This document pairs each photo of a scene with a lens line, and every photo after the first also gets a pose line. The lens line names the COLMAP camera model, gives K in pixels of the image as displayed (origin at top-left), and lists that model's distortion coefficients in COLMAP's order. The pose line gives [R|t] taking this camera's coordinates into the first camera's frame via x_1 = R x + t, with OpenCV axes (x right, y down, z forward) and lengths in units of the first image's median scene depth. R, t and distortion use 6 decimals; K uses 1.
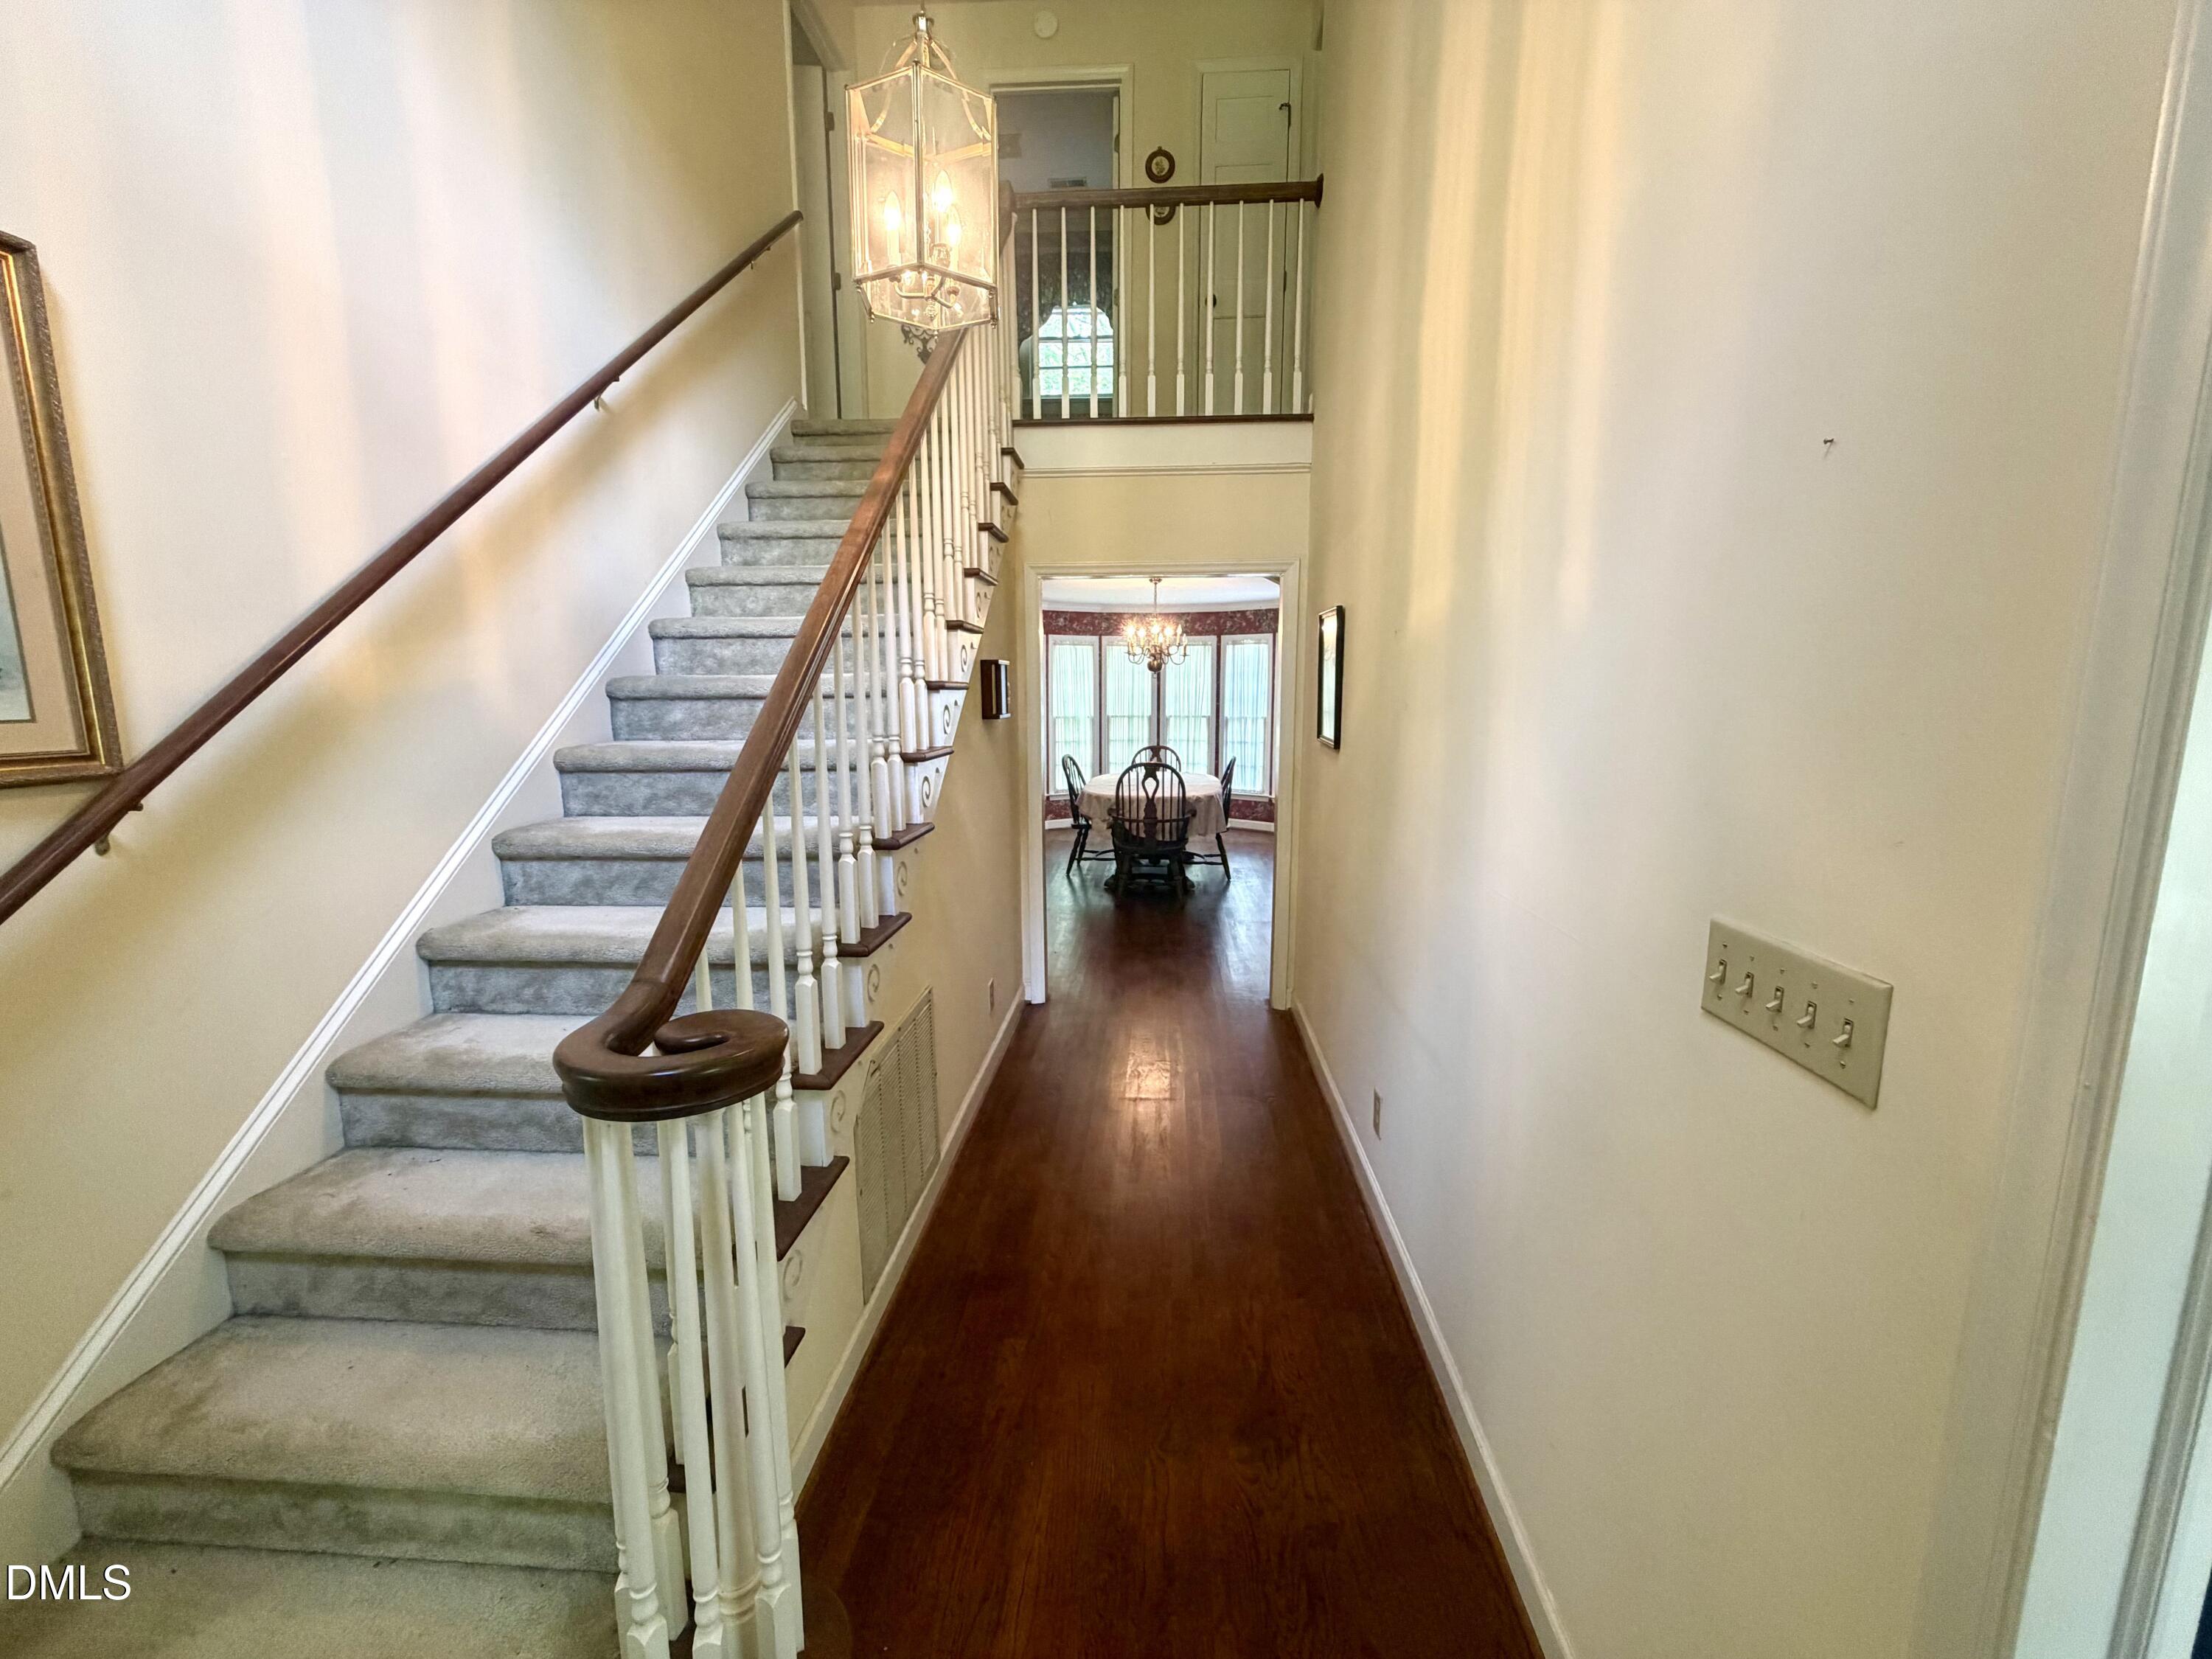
lens RADIAL K [[919.9, 0, 1106.0], [0, 919.9, 829.5], [0, 0, 1]] dist [-0.001972, 0.055455]
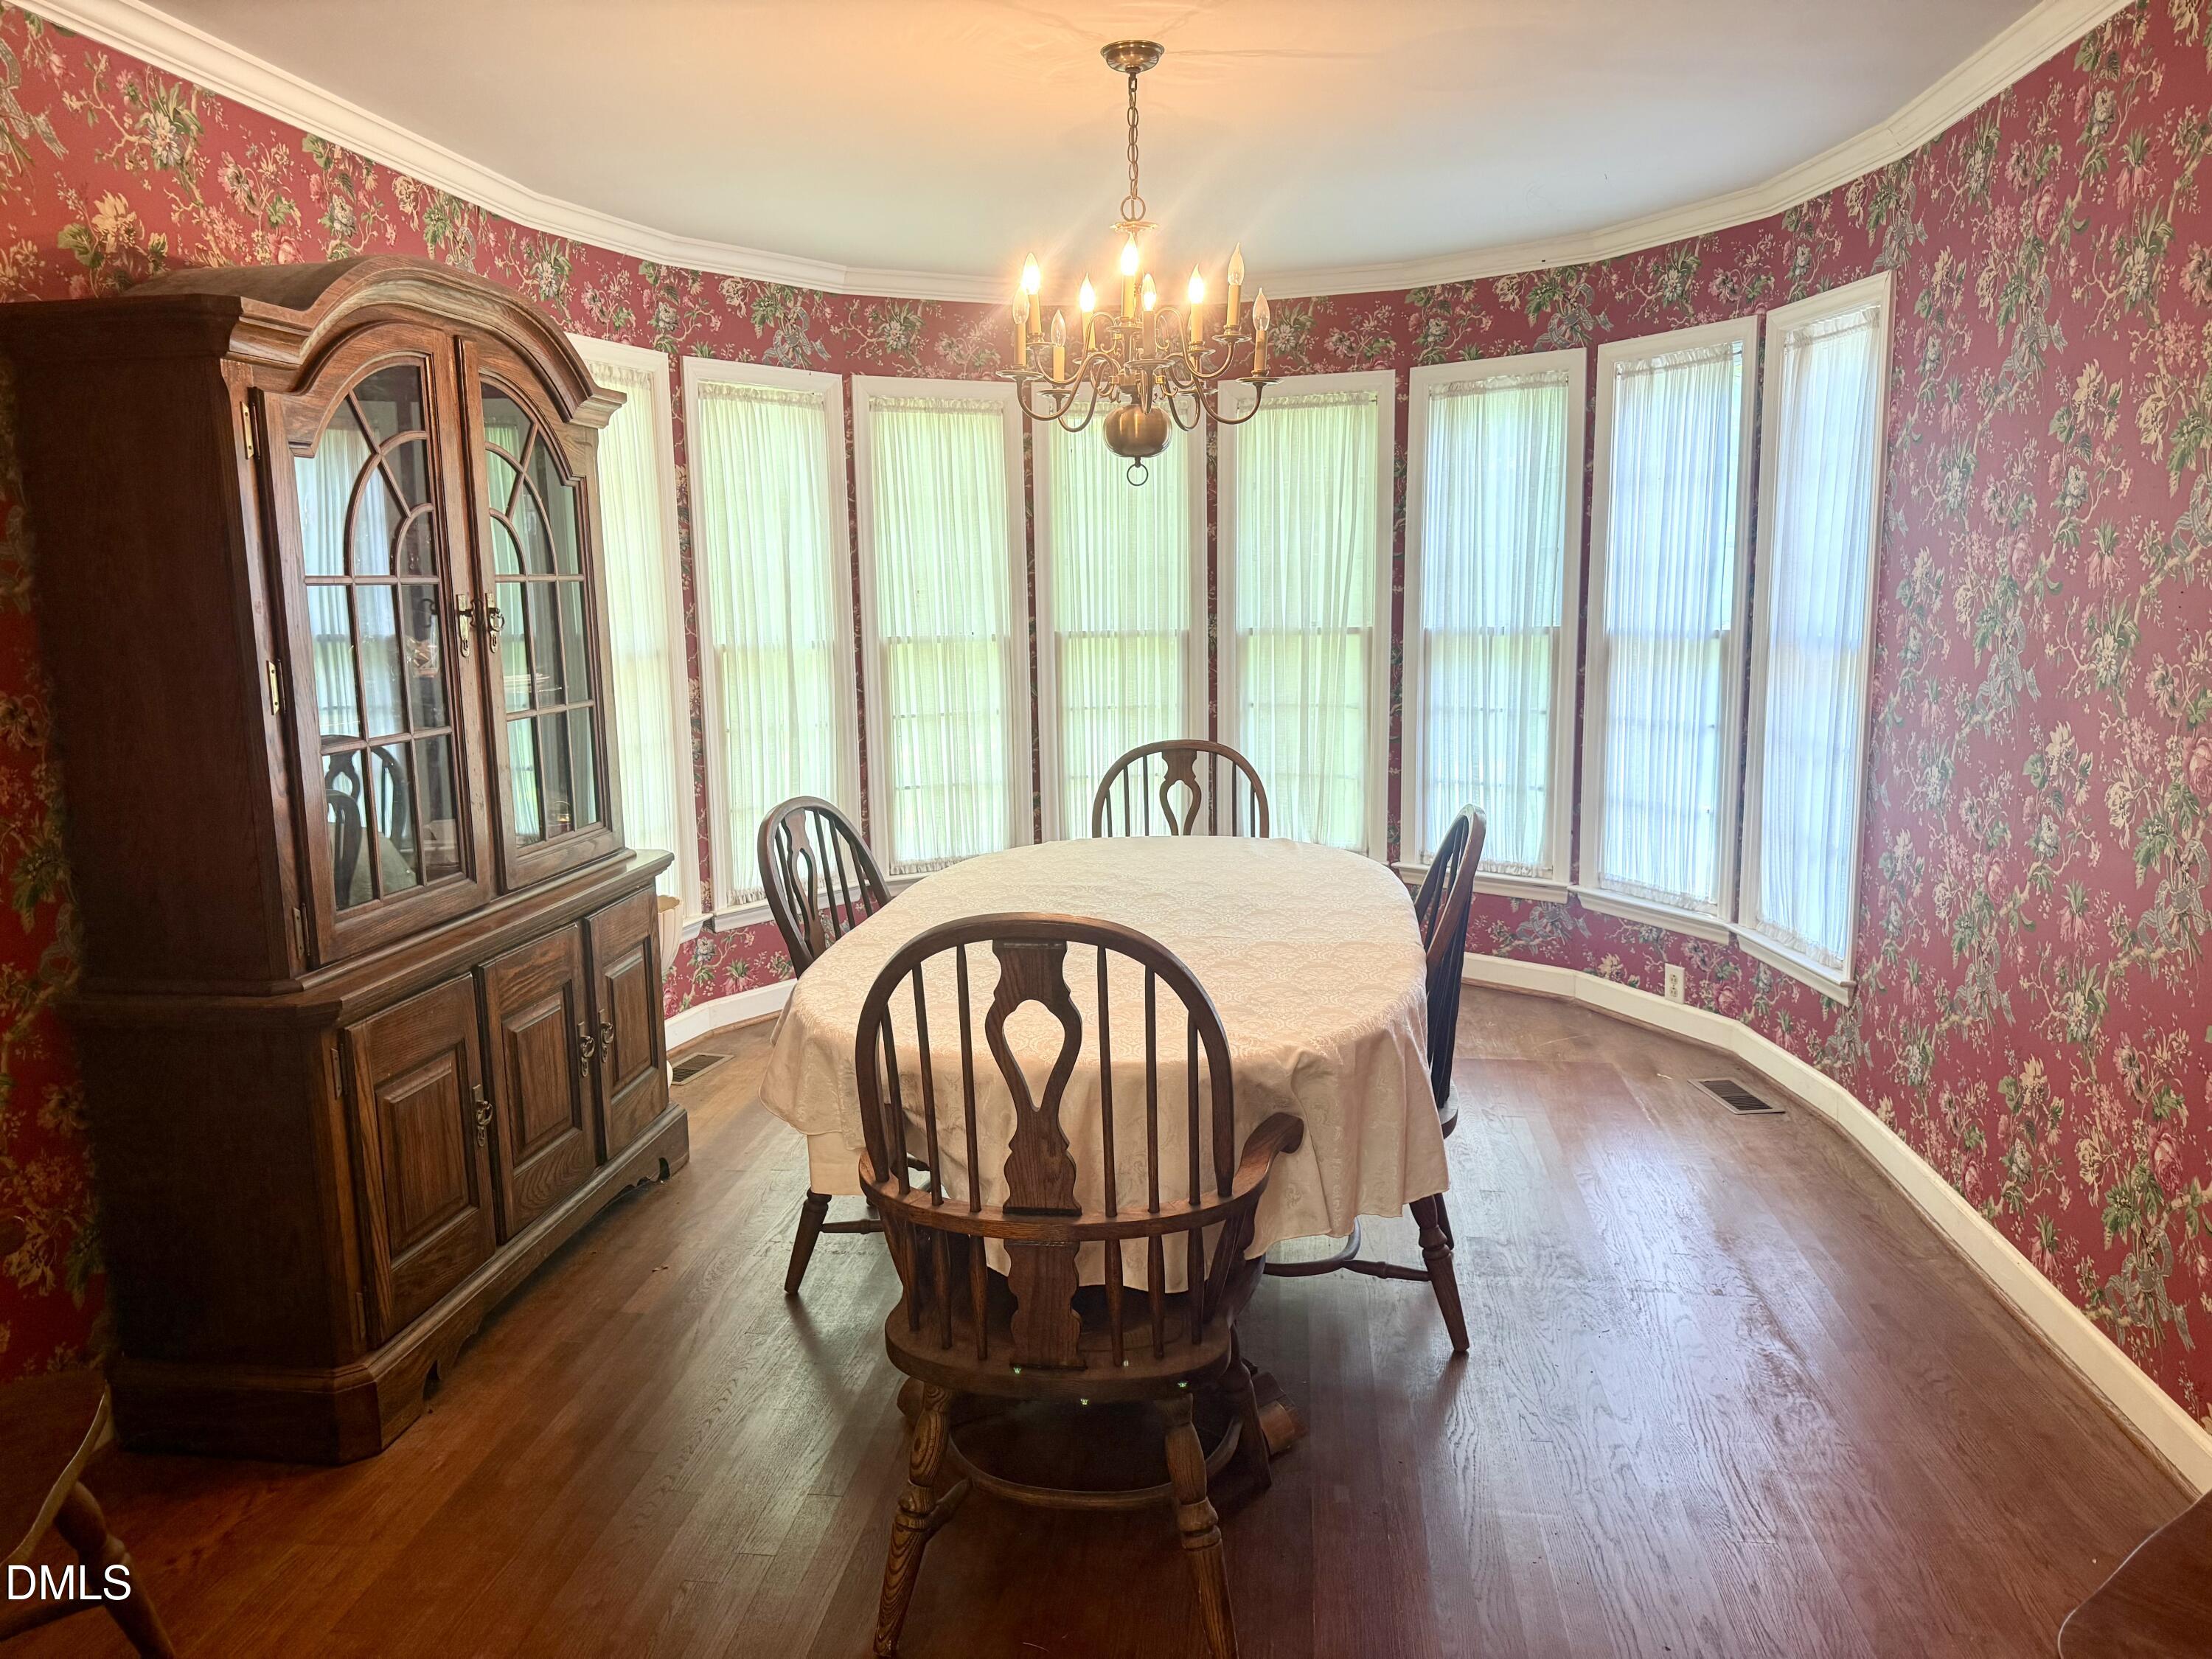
lens RADIAL K [[1560.8, 0, 1106.0], [0, 1560.8, 829.5], [0, 0, 1]] dist [0.131066, -0.117912]
pose [[0.998045, -0.008167, -0.061958, 0.055122], [0.008922, 0.999889, 0.011913, -0.062331], [0.061854, -0.012442, 0.998008, 0.462915]]
